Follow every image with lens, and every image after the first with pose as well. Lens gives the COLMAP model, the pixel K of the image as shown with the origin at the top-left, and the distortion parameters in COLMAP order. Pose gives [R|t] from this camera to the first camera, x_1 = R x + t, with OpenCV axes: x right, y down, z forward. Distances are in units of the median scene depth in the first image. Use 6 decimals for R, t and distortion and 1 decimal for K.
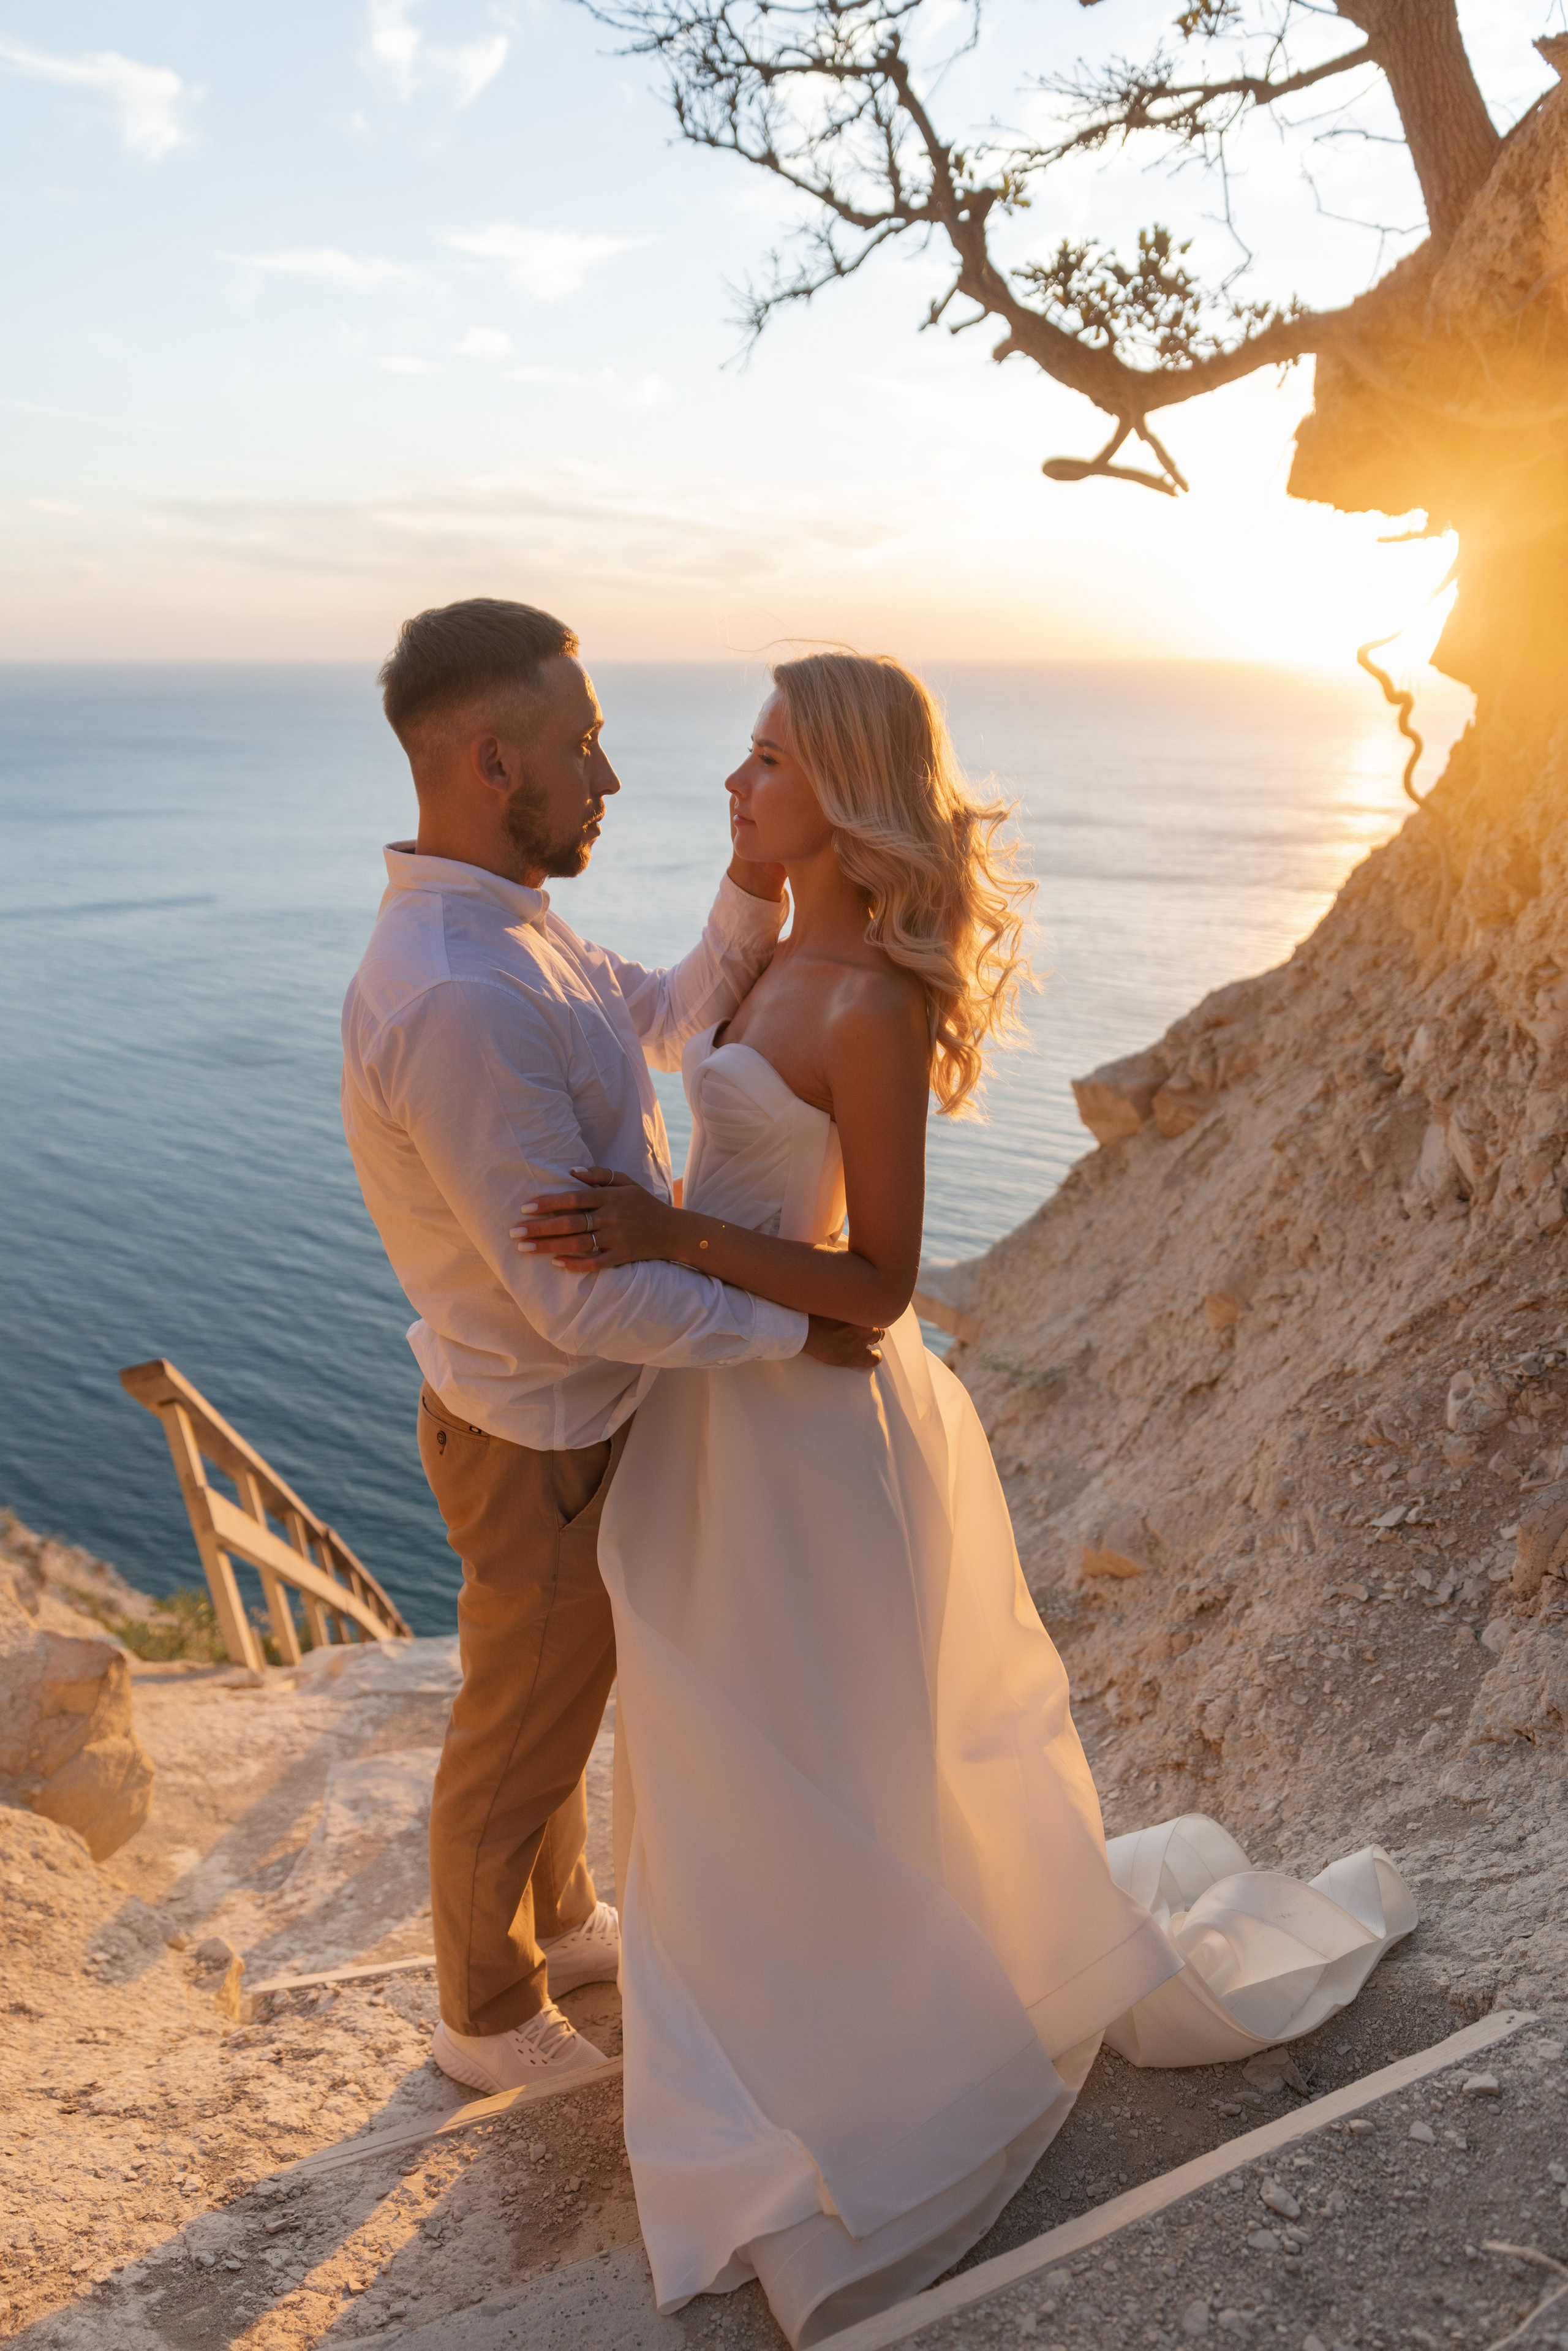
lens RADIAL K [[1594.6, 0, 784.0], [0, 1594.6, 1175.5], [0, 0, 1]] dist [0.009956, -0.000326]
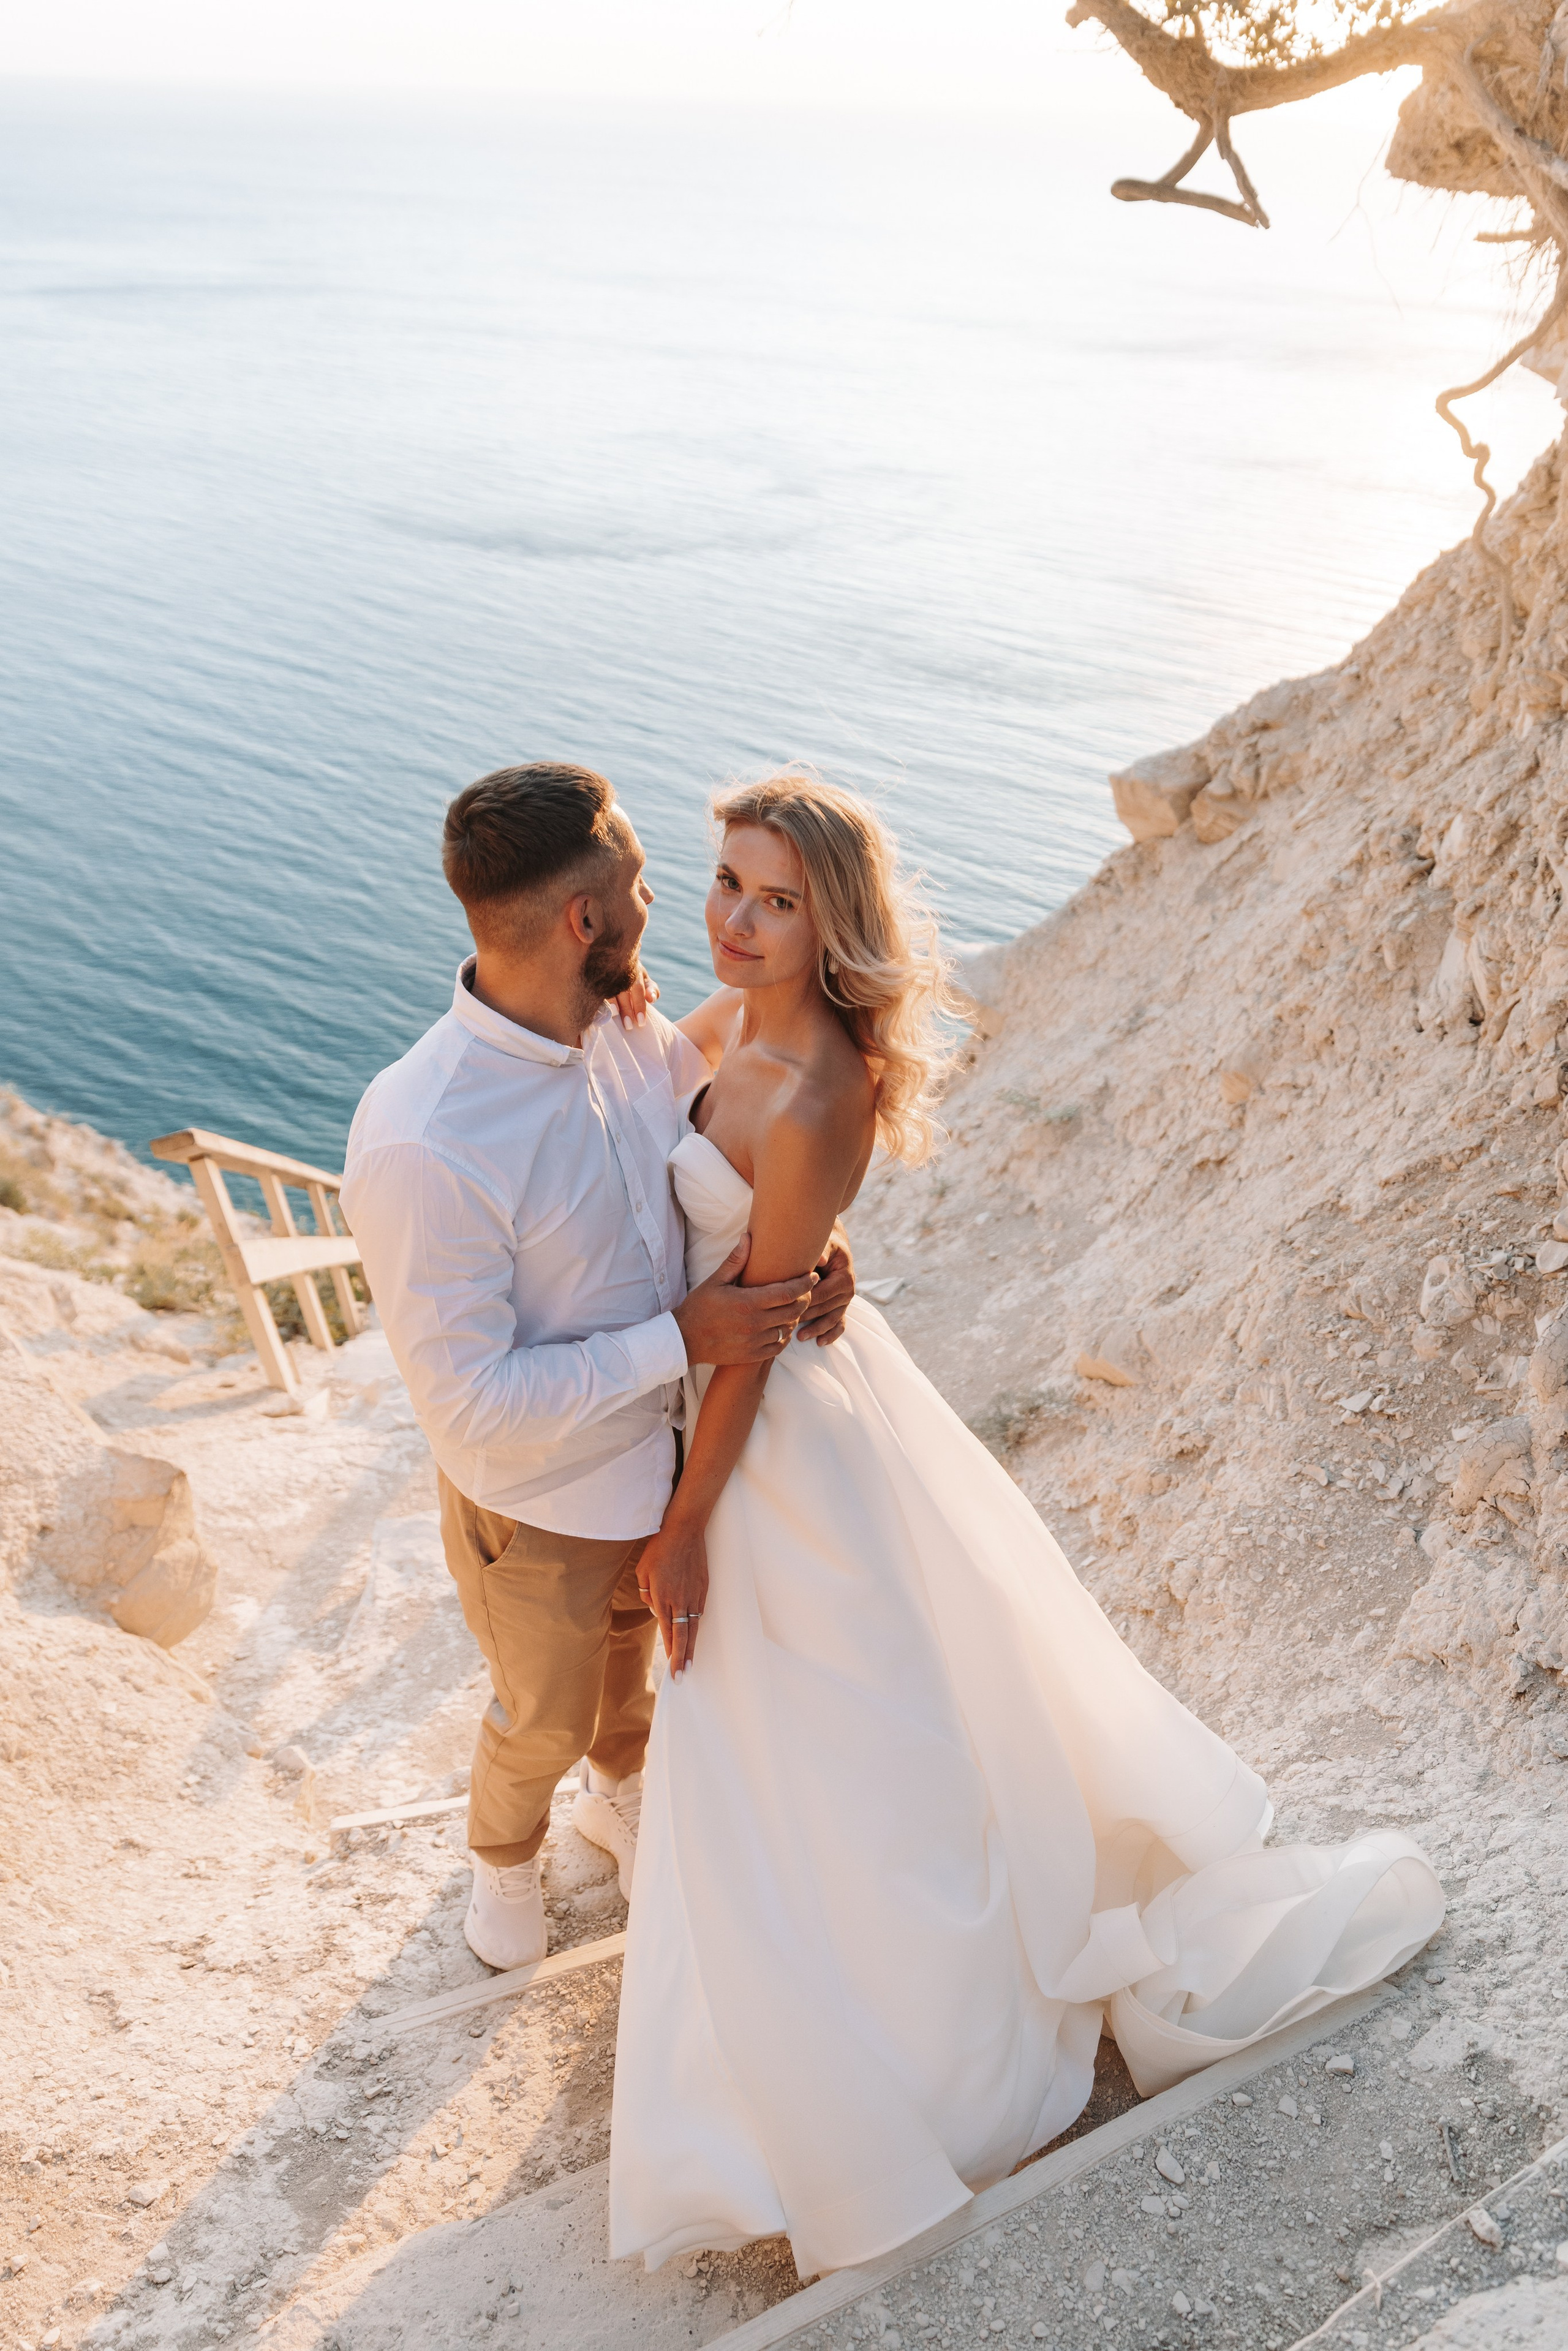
lens RADIAL K [[1663.3, 0, 844.4], [0, 1663.3, 1094.7], [0, 0, 1]] dist [0.013564, -0.006324]
pose [[0.999398, 0.023607, 0.025409, -0.002067], [-0.028647, 0.974848, 0.221020, -0.148927], [-0.019553, -0.221615, 0.974938, -0.034441]]
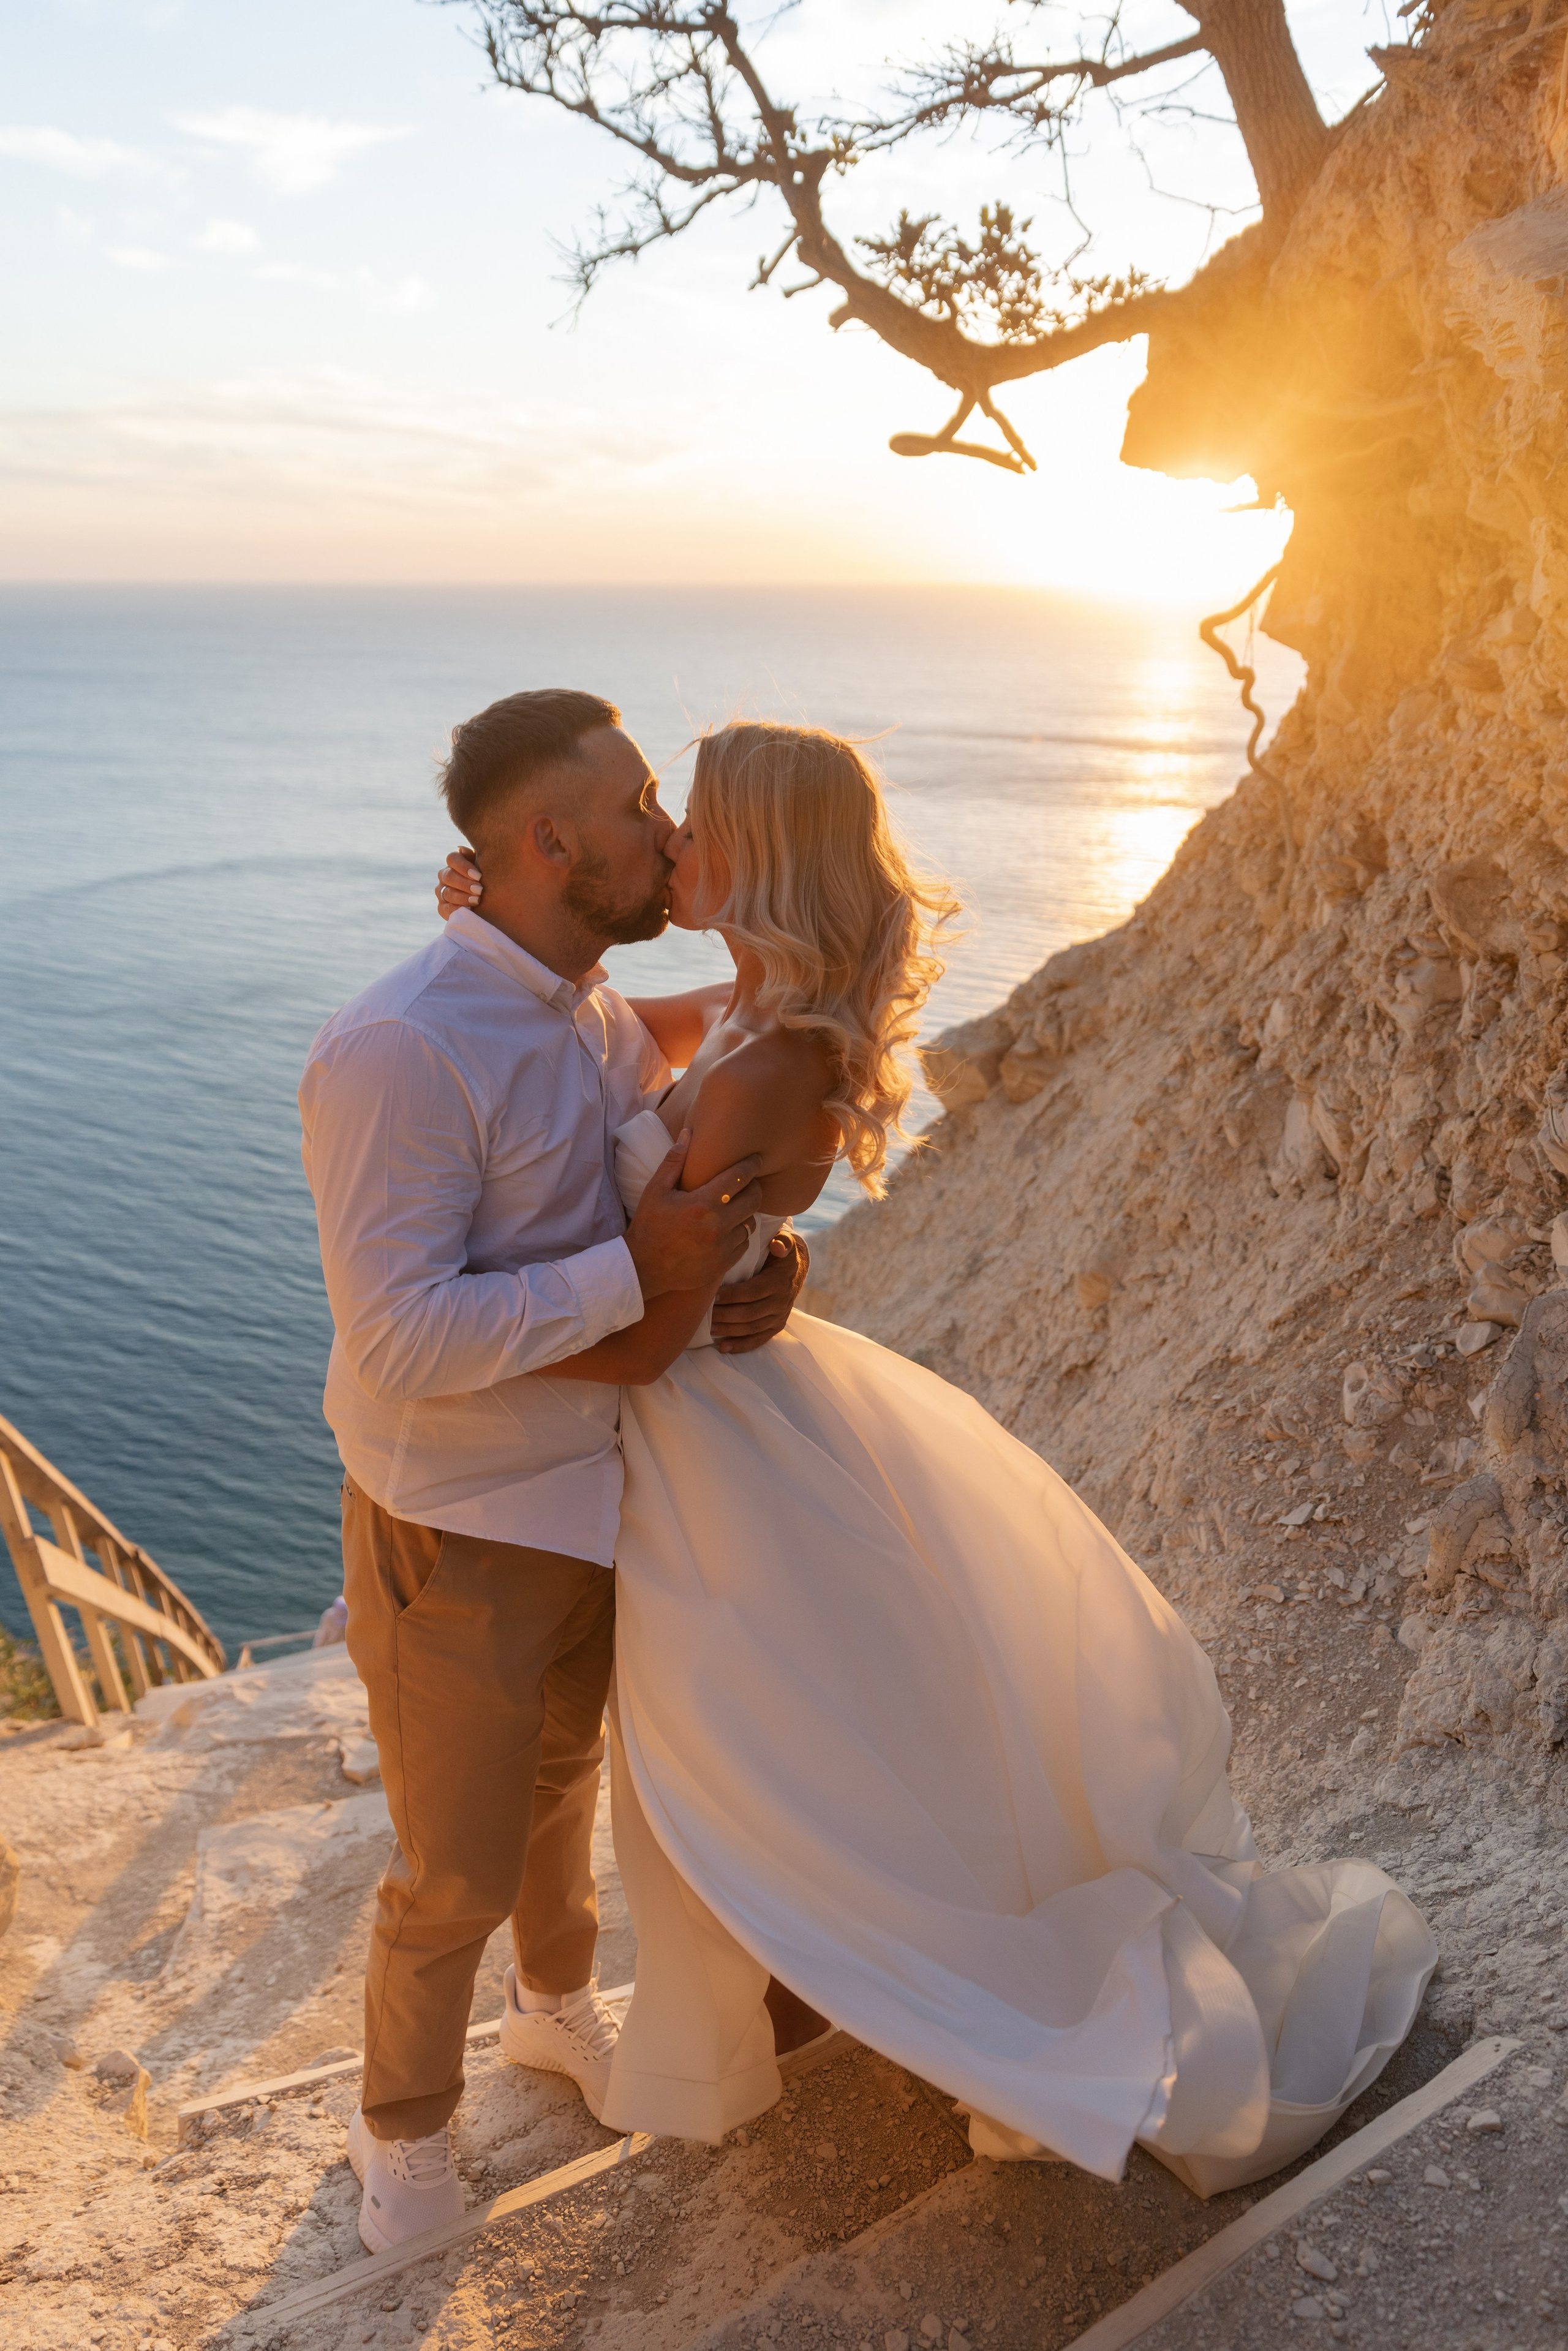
lens RADIAL K [[1660.9, 0, 784.1], [0, 1660.9, 1127.3], [0, 0, 1]] dist [0.007793, 0.002523]
pose [[0.992272, -0.035953, 0.118756, -0.039292], [0.035492, 0.999352, 0.005995, -0.032324], [-0.118895, -0.001734, 0.992905, -0.006128]]
